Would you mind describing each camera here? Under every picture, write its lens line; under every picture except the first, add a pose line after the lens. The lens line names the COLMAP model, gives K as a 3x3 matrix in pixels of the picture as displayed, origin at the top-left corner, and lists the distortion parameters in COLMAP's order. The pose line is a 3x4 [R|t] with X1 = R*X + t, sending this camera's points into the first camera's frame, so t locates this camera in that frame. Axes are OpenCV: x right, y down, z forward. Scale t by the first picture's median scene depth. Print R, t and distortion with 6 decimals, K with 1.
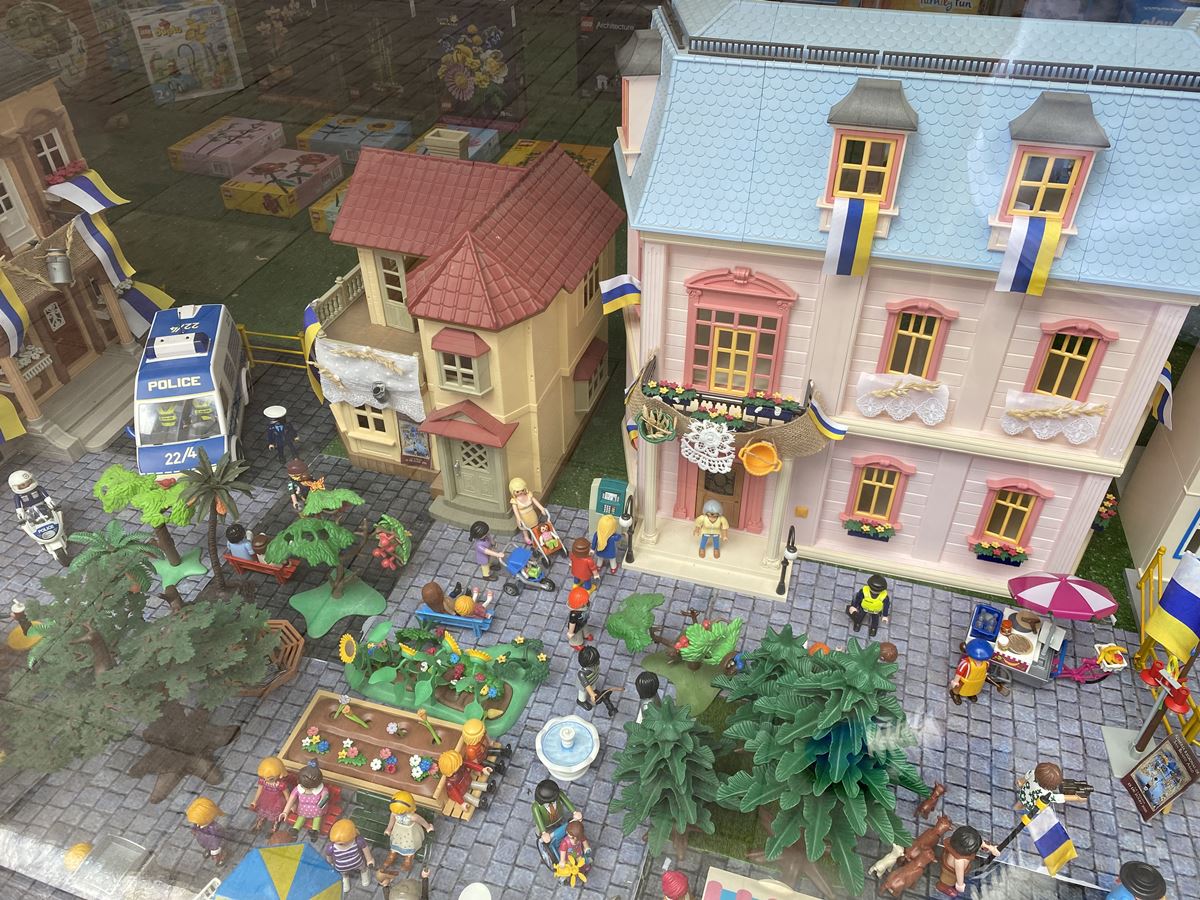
lens RADIAL K [[925.4, 0, 590.8], [0, 925.4, 443.0], [0, 0, 1]] dist [0.034354, -0.030965]
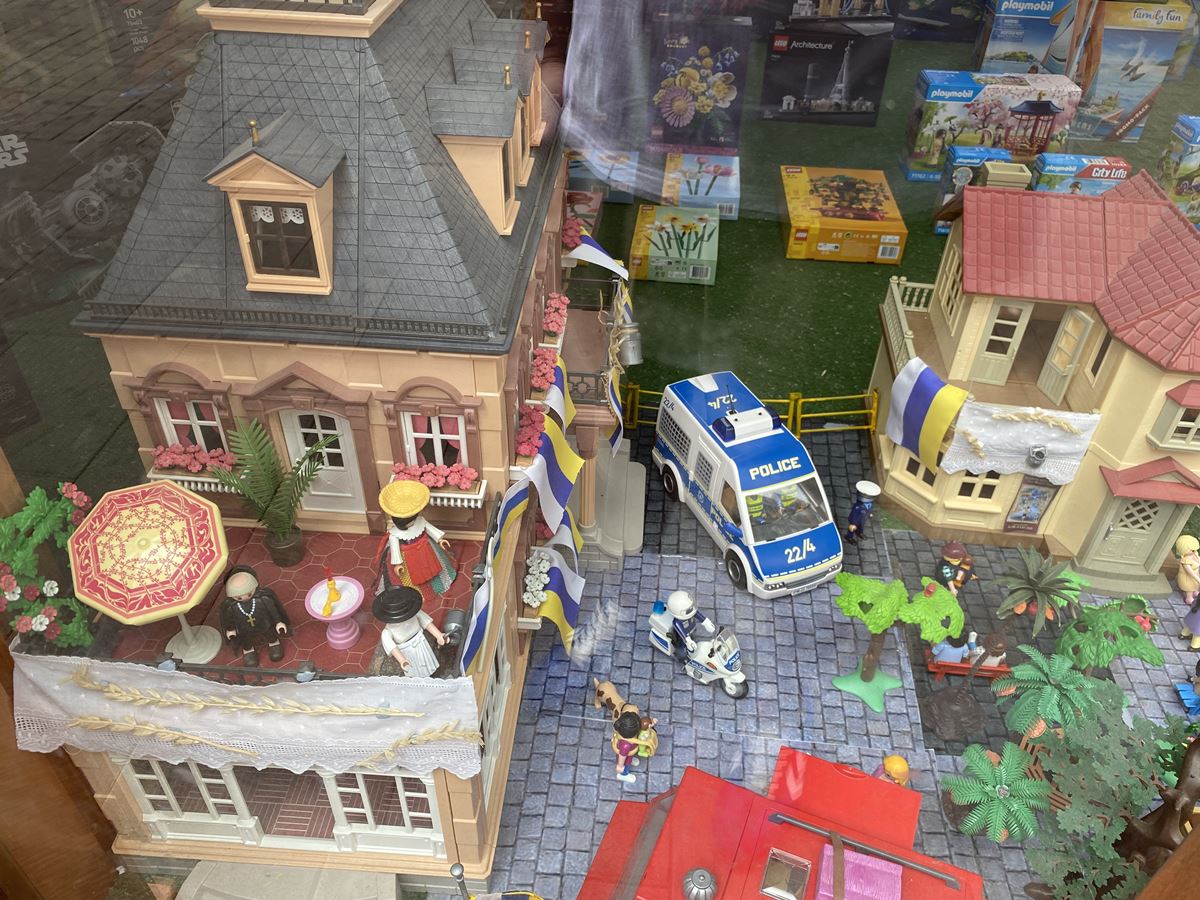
lens RADIAL K [[925.4, 0, 602.1], [0, 925.4, 449.0], [0, 0, 1]] dist [0.034354, -0.030965]
pose [[0.980242, -0.094439, 0.173800, -0.763342], [0.096087, 0.995372, -0.001073, -0.097280], [-0.172894, 0.017751, 0.984780, 0.182105]]
